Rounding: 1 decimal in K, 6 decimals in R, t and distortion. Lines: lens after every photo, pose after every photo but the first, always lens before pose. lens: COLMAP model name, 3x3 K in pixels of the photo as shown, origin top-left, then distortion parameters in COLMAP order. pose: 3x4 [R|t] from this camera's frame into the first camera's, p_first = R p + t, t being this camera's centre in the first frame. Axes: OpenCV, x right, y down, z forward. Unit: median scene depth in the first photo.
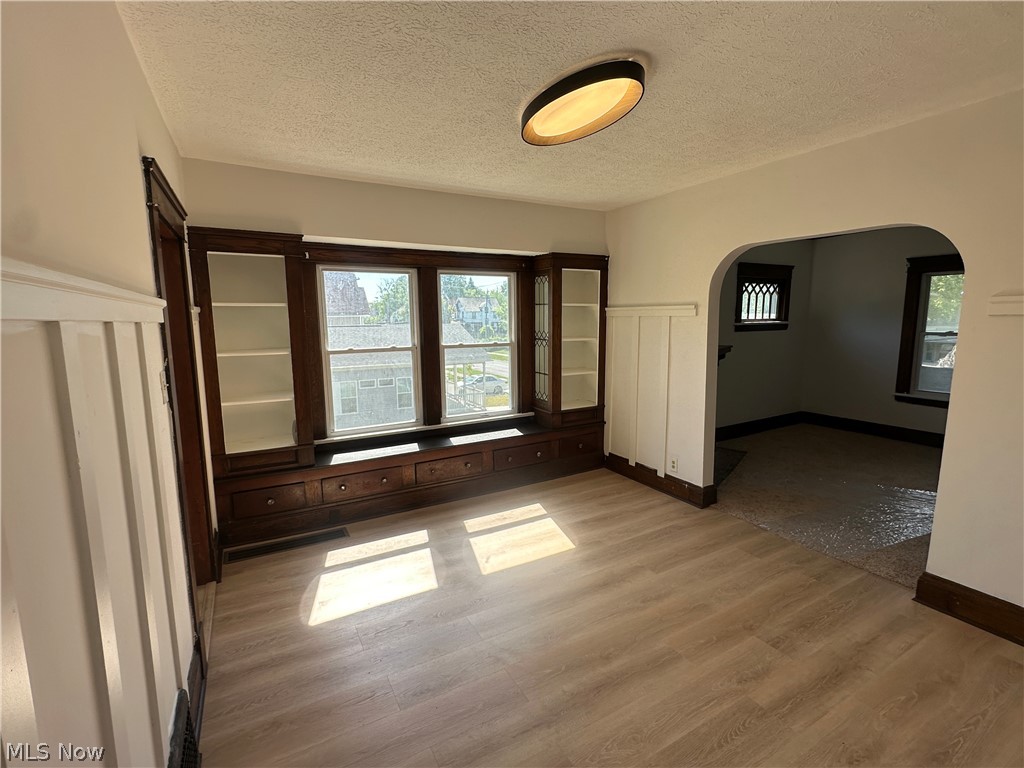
lens RADIAL K [[469.4, 0, 515.9], [0, 469.4, 382.3], [0, 0, 1]] dist [0.000244, 0.000460]
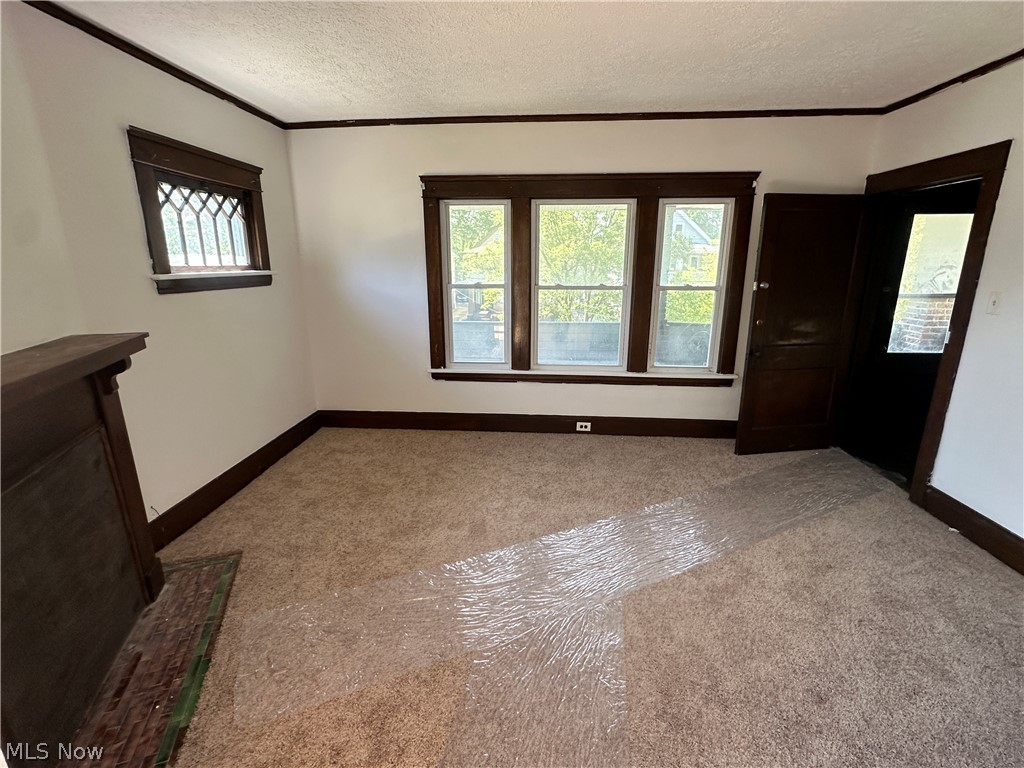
lens RADIAL K [[469.4, 0, 510.5], [0, 469.4, 386.3], [0, 0, 1]] dist [0.000244, 0.000460]
pose [[0.555136, -0.204254, 0.806291, 0.350992], [0.111681, 0.978905, 0.171089, -0.078863], [-0.824228, -0.004931, 0.566237, 0.604886]]
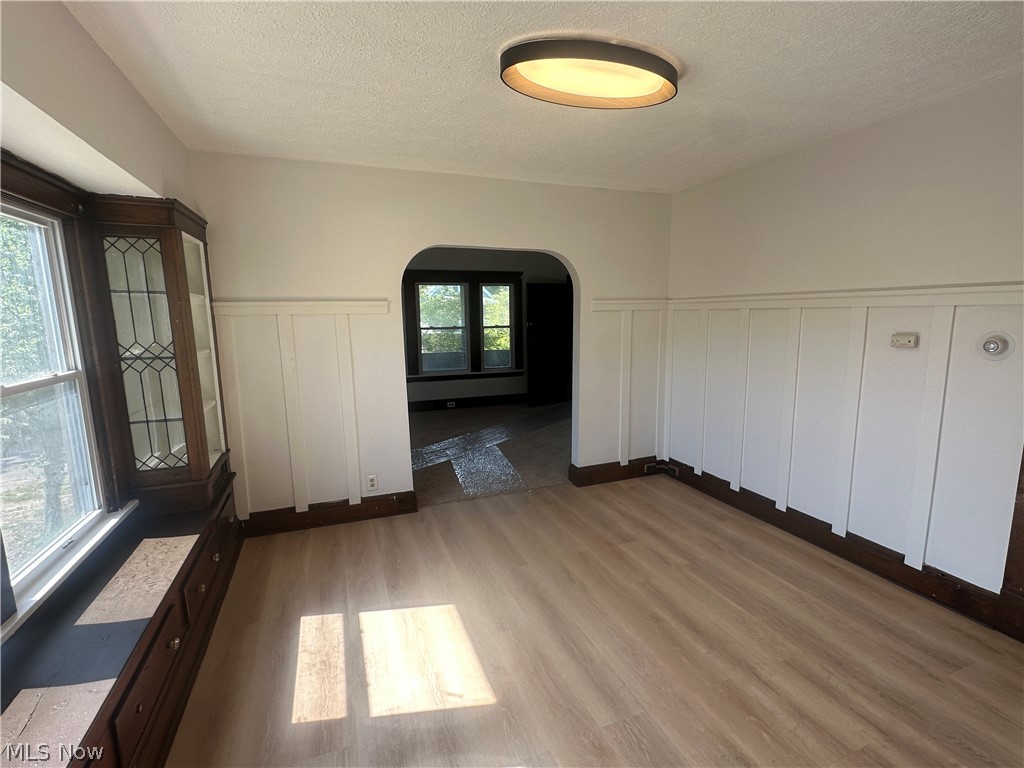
lens RADIAL K [[469.4, 0, 509.3], [0, 469.4, 384.9], [0, 0, 1]] dist [0.000244, 0.000460]
pose [[0.152935, -0.145707, 0.977436, -0.411830], [0.148160, 0.981273, 0.123097, -0.067298], [-0.977067, 0.125991, 0.171659, 0.517551]]
